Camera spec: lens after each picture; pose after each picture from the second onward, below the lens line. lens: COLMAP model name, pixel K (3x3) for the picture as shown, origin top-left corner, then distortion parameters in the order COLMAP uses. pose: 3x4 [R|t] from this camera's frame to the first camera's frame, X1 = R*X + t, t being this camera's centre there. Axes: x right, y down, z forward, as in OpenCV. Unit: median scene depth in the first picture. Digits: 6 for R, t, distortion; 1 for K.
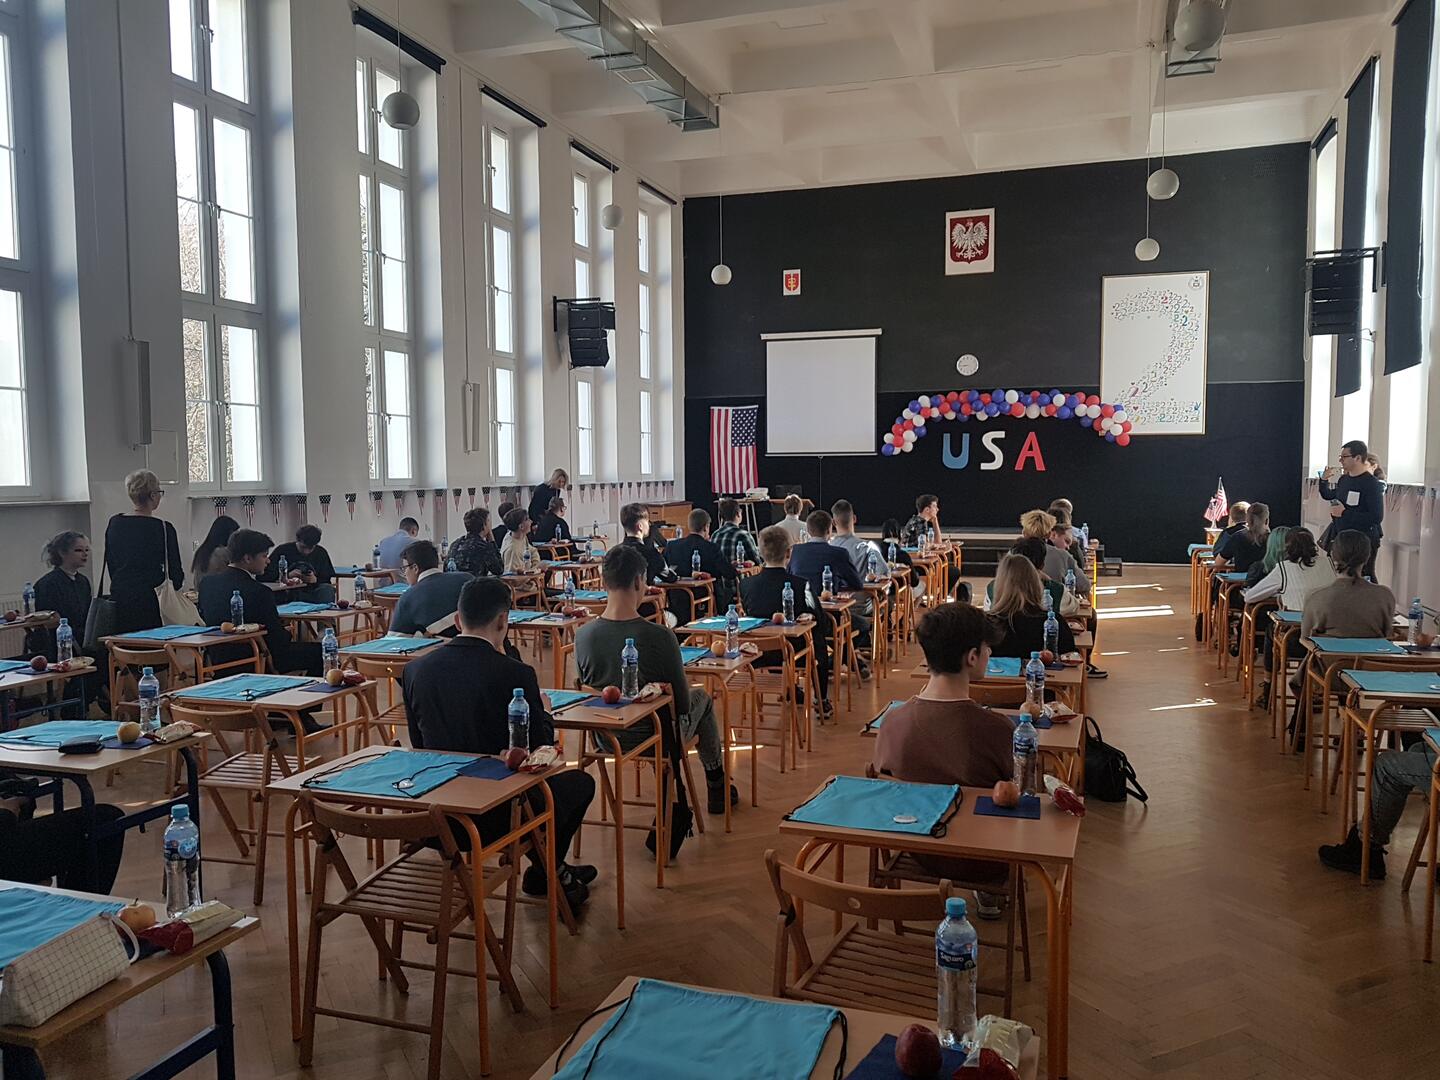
lens RADIAL K [[1204.4, 0, 707.6], [0, 1204.4, 548.9], [0, 0, 1]] dist [-0.011190, 0.011864]
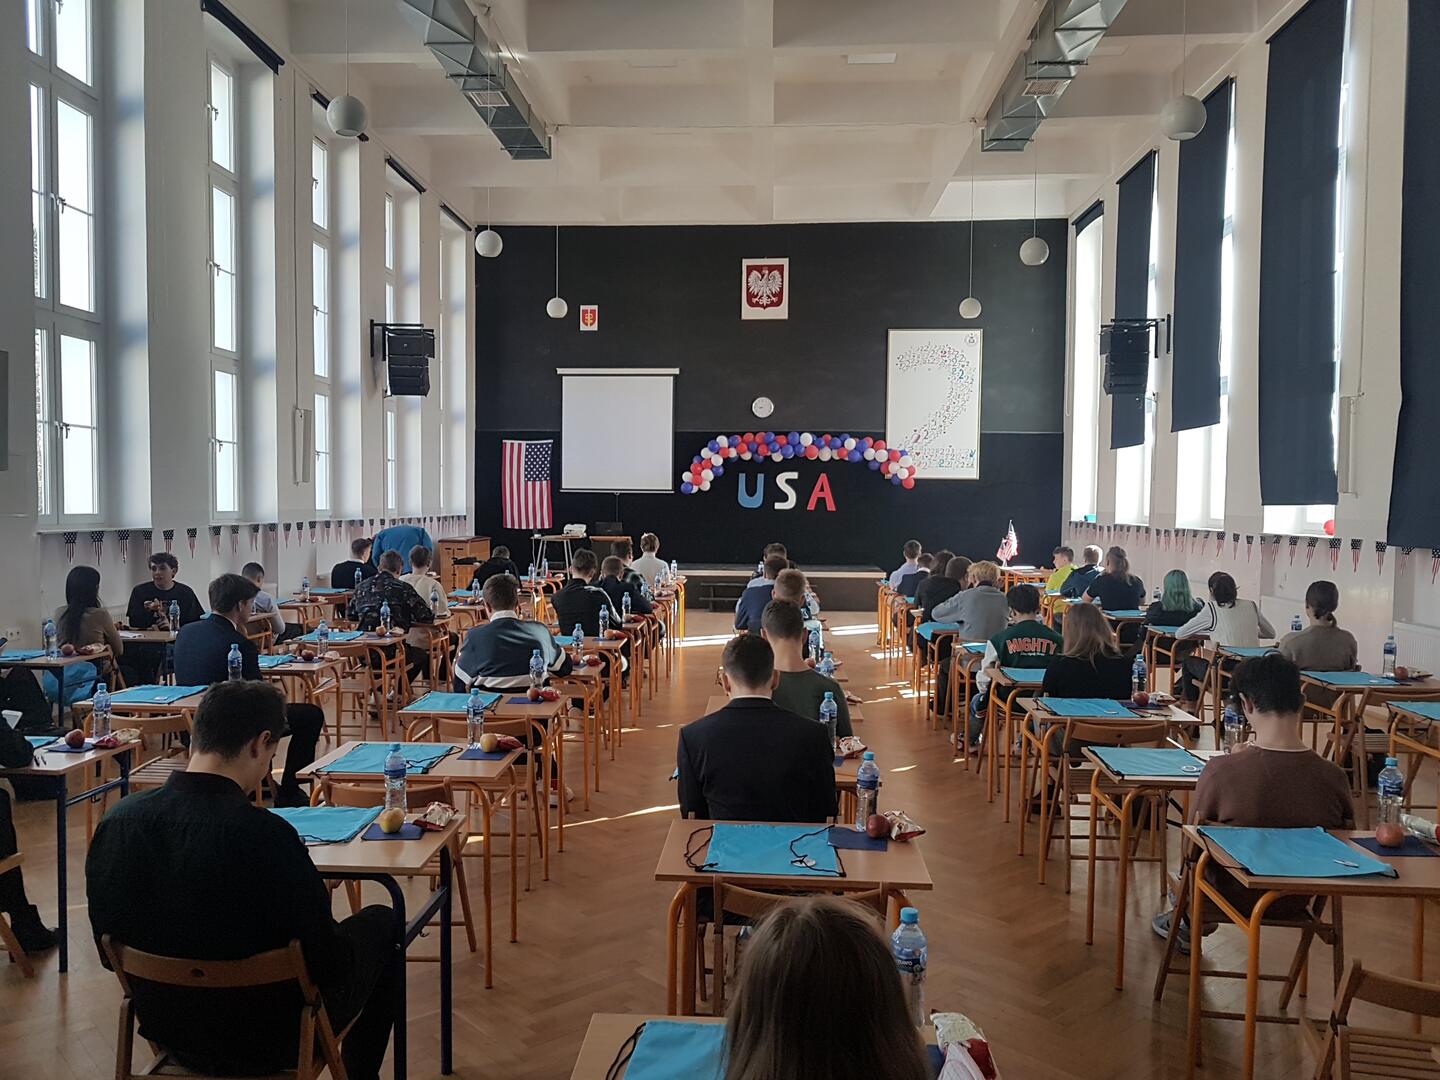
lens RADIAL K [[1204.4, 0, 711.6], [0, 1204.4, 548.5], [0, 0, 1]] dist [-0.011190, 0.011864]
pose [[0.963482, 0.005643, 0.267712, -0.112104], [0.001853, 0.999614, -0.027737, -0.003776], [-0.267765, 0.027220, 0.963100, 0.024180]]
